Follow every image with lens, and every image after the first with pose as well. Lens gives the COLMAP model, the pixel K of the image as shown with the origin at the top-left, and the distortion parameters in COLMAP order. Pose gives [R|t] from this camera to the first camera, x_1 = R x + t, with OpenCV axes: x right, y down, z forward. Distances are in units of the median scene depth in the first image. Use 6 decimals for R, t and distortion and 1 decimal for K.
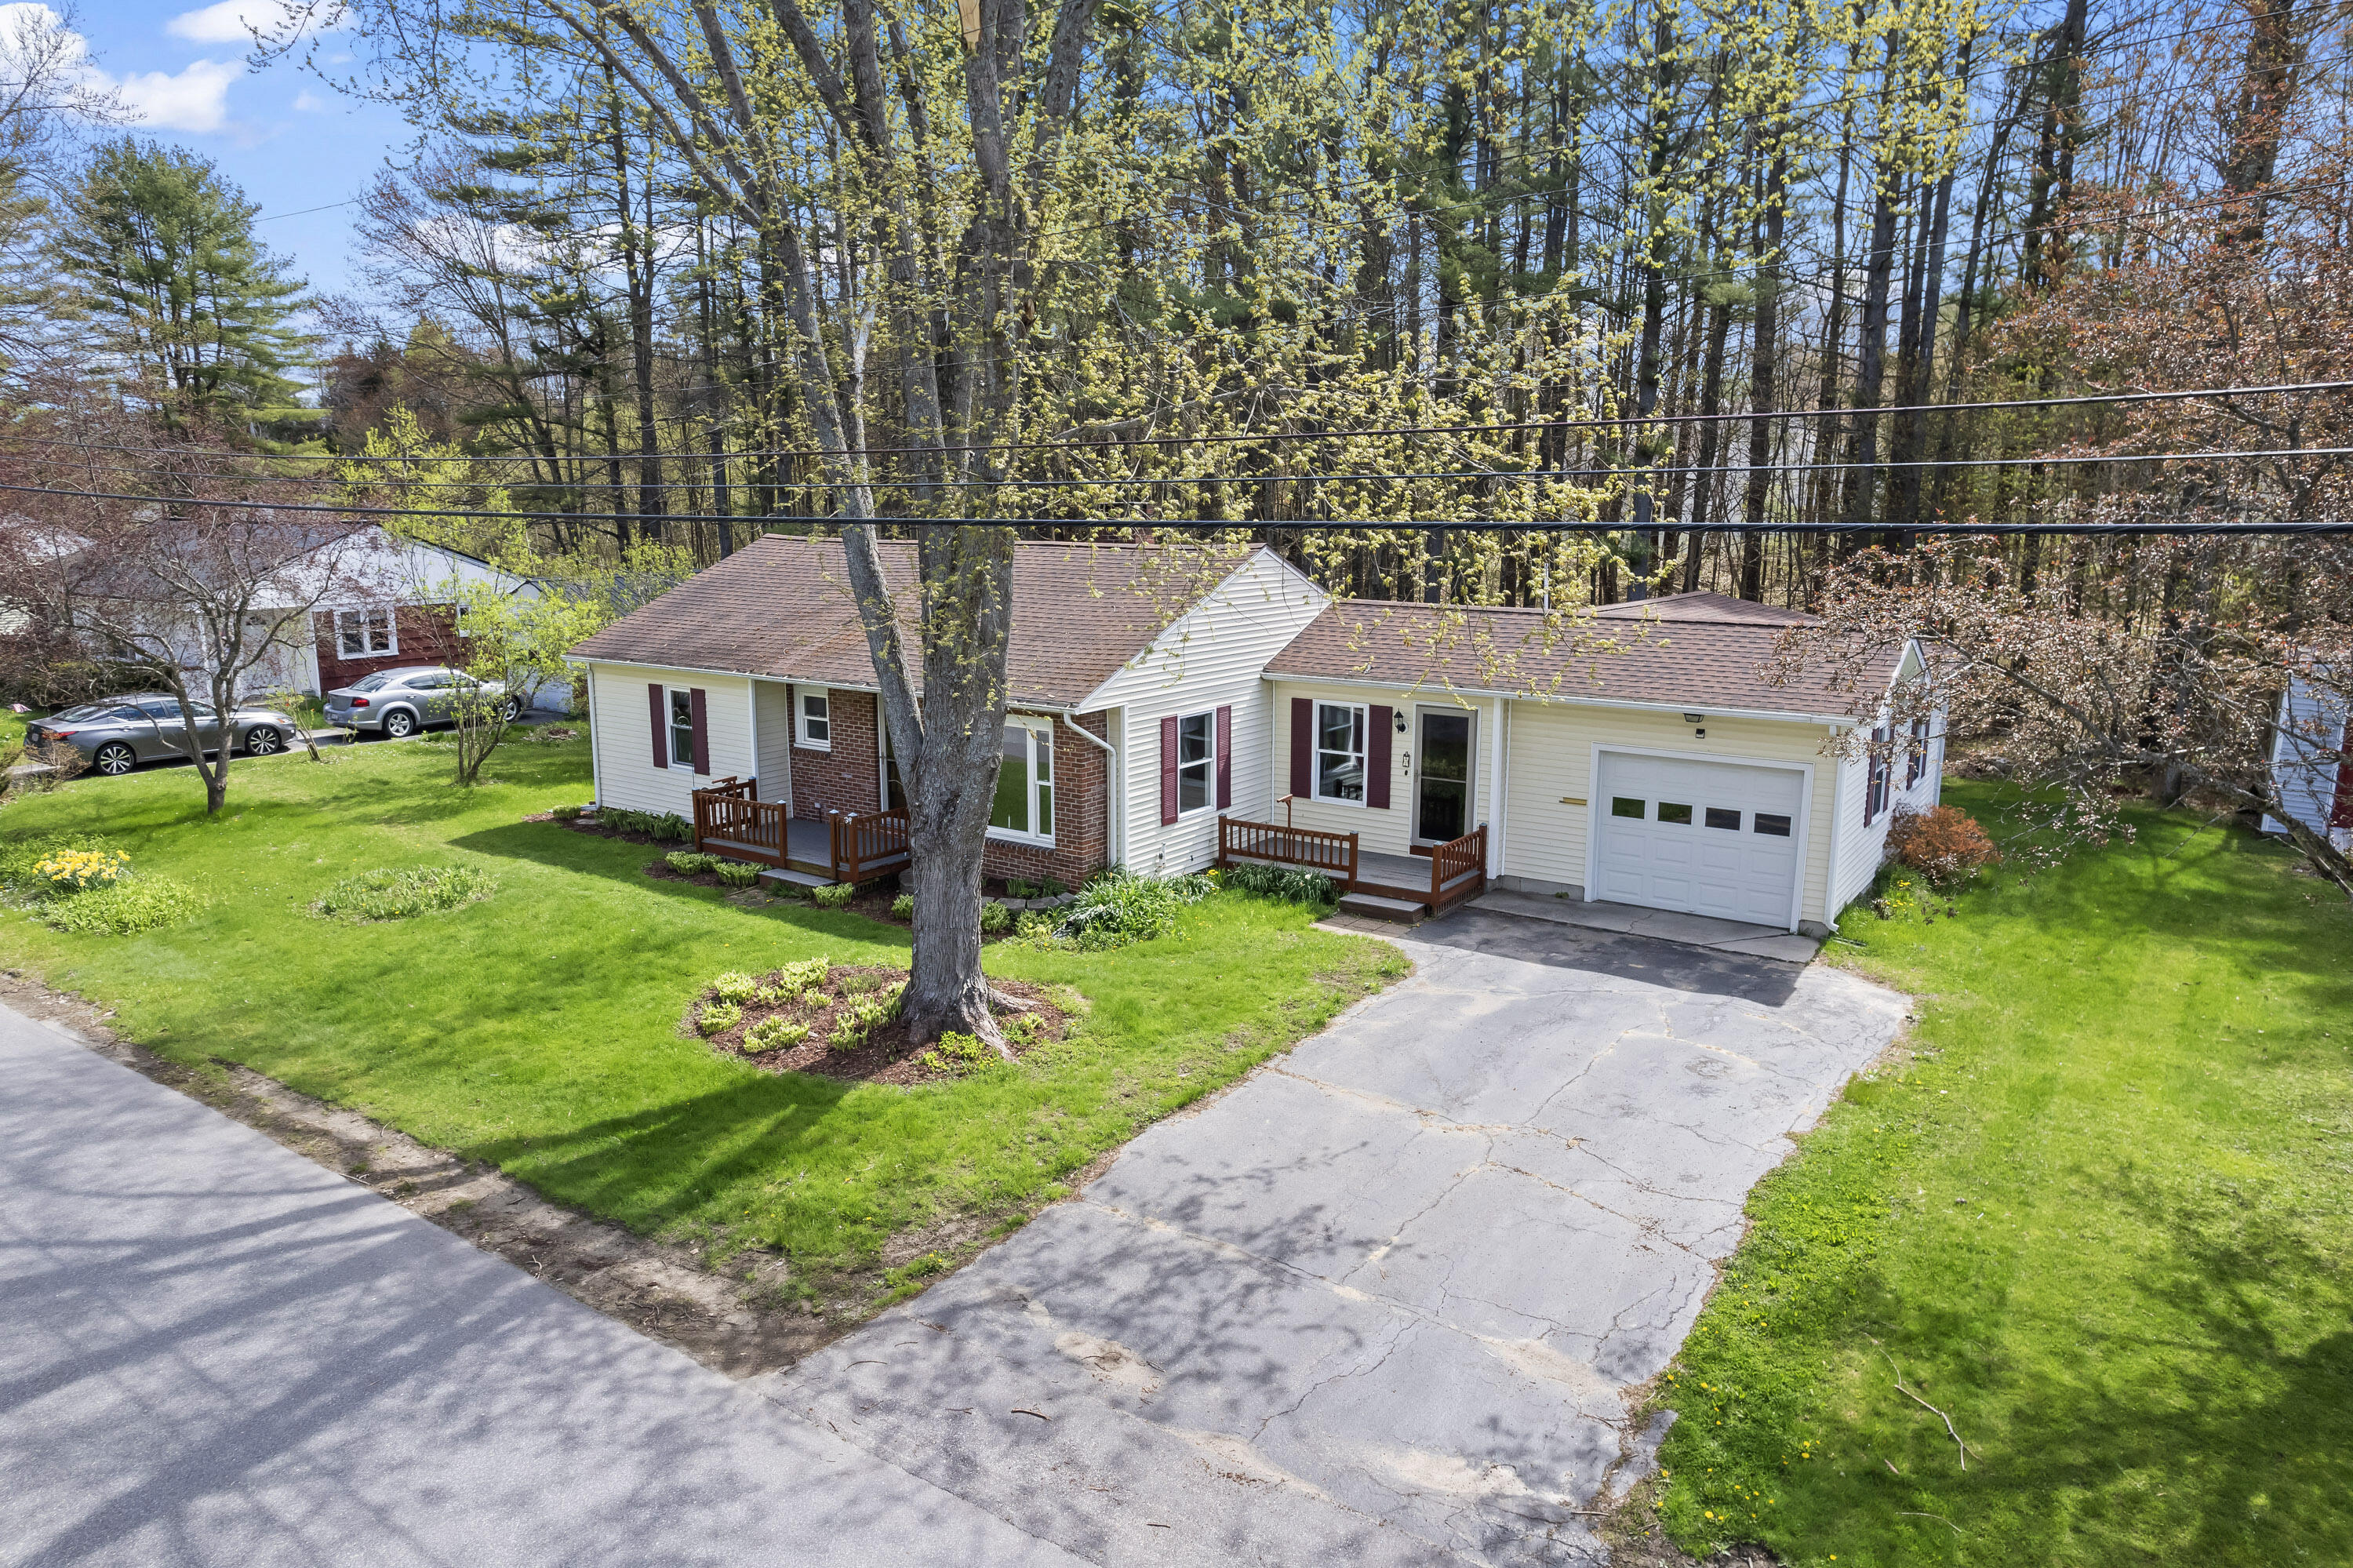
lens RADIAL K [[1514.9, 0, 1175.0], [0, 1514.9, 806.8], [0, 0, 1]] dist [-0.097162, 0.081197]
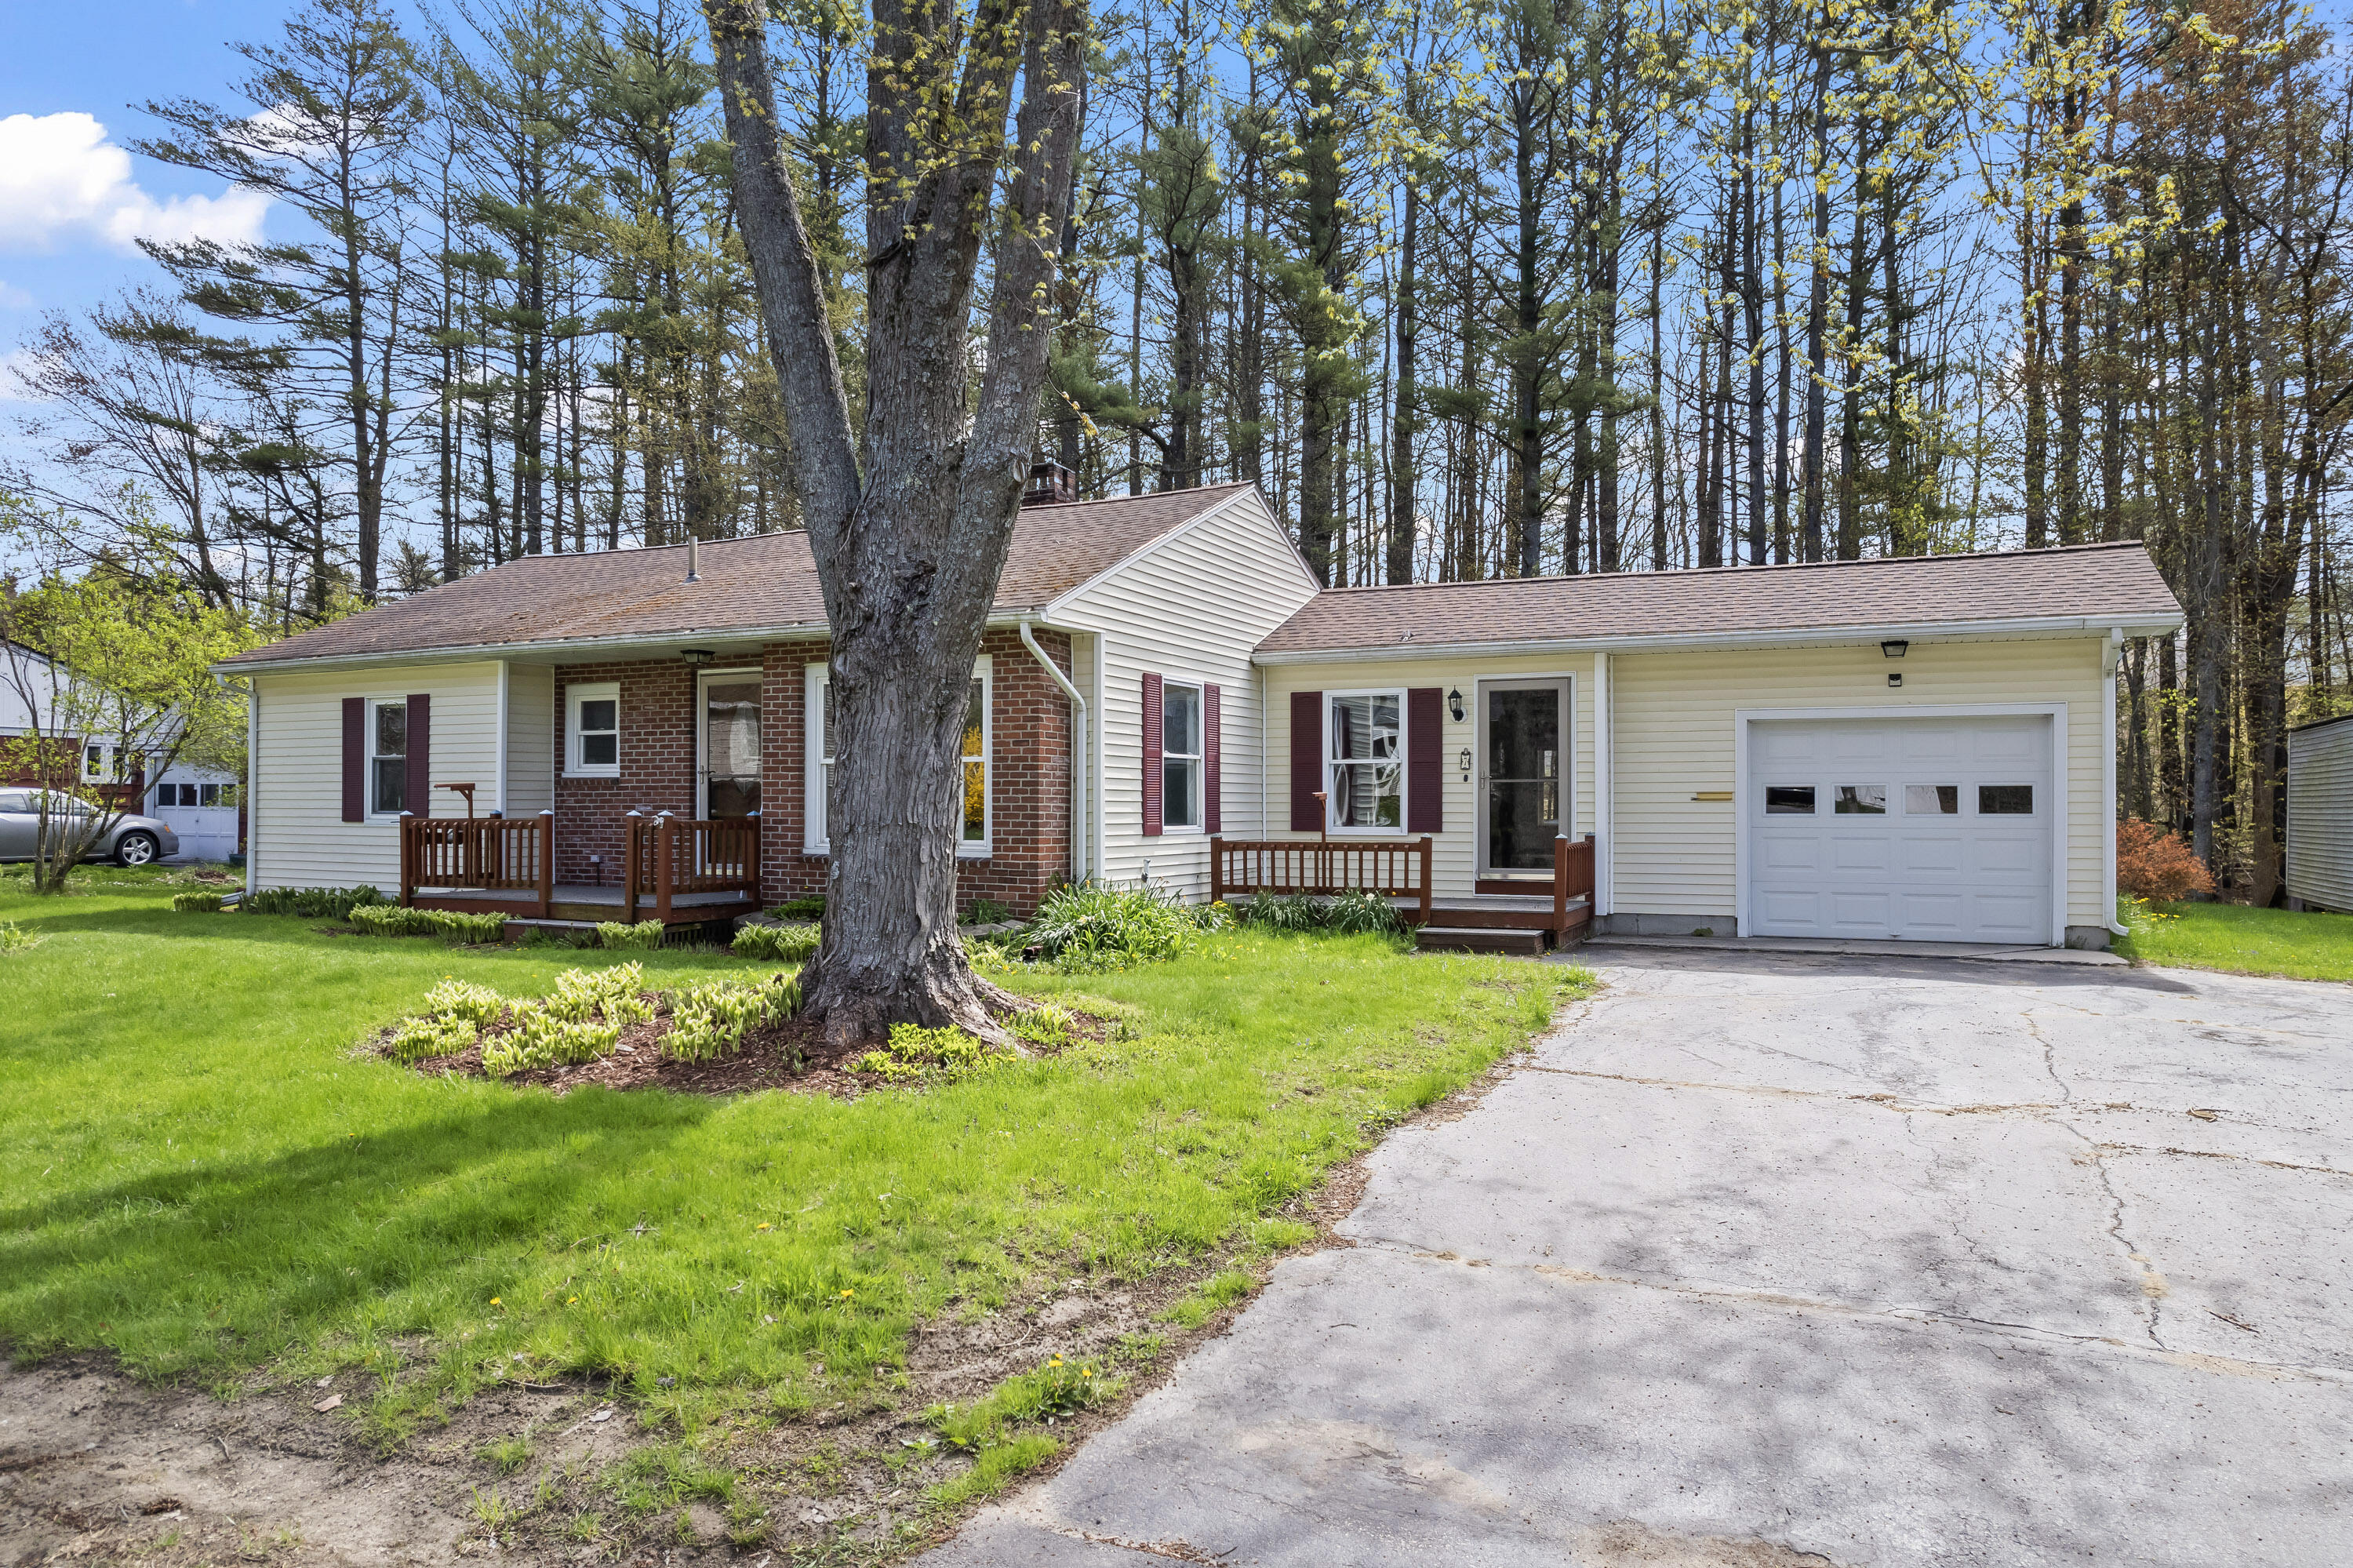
lens RADIAL K [[1514.9, 0, 1175.0], [0, 1514.9, 806.8], [0, 0, 1]] dist [-0.097162, 0.081197]
pose [[0.985926, 0.000216, 0.167183, -0.116277], [0.033221, 0.979803, -0.197184, 0.144997], [-0.163849, 0.199963, 0.966006, 0.381788]]
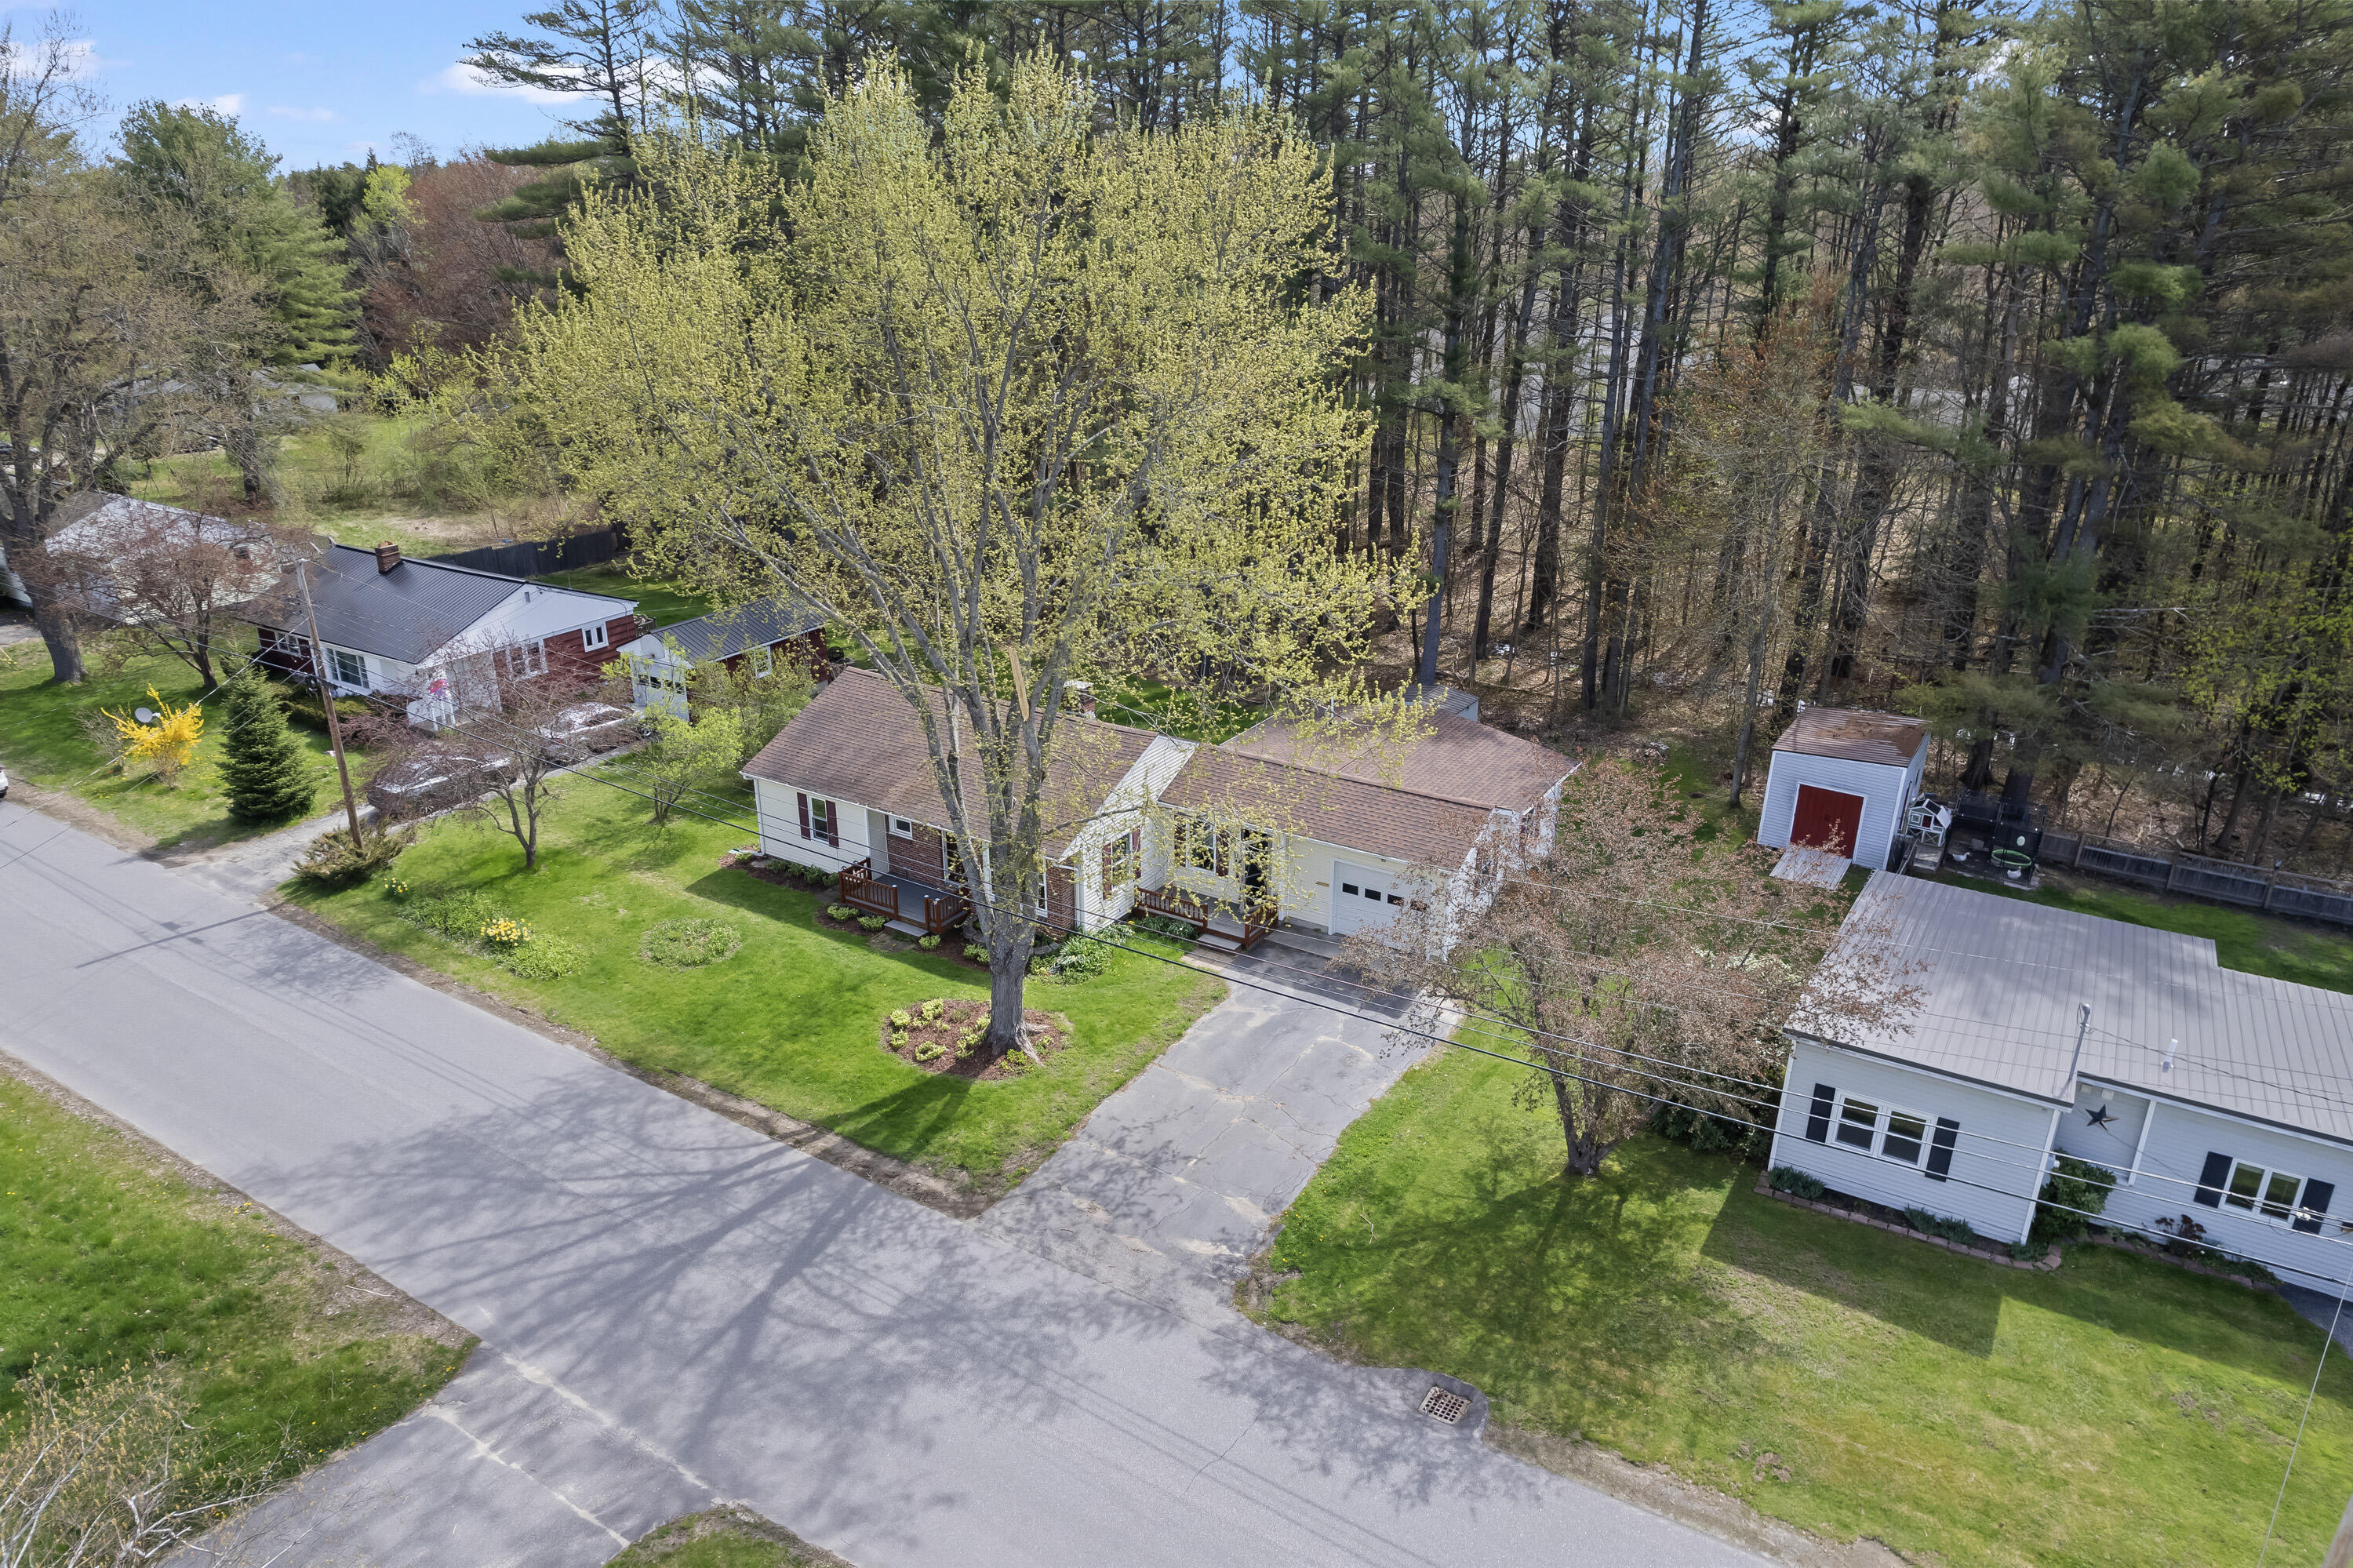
lens RADIAL K [[1514.9, 0, 1175.0], [0, 1514.9, 806.8], [0, 0, 1]] dist [-0.097162, 0.081197]
pose [[0.998951, -0.020510, 0.040930, 0.005994], [0.012489, 0.982208, 0.187380, -0.488122], [-0.044045, -0.186672, 0.981434, -0.889147]]
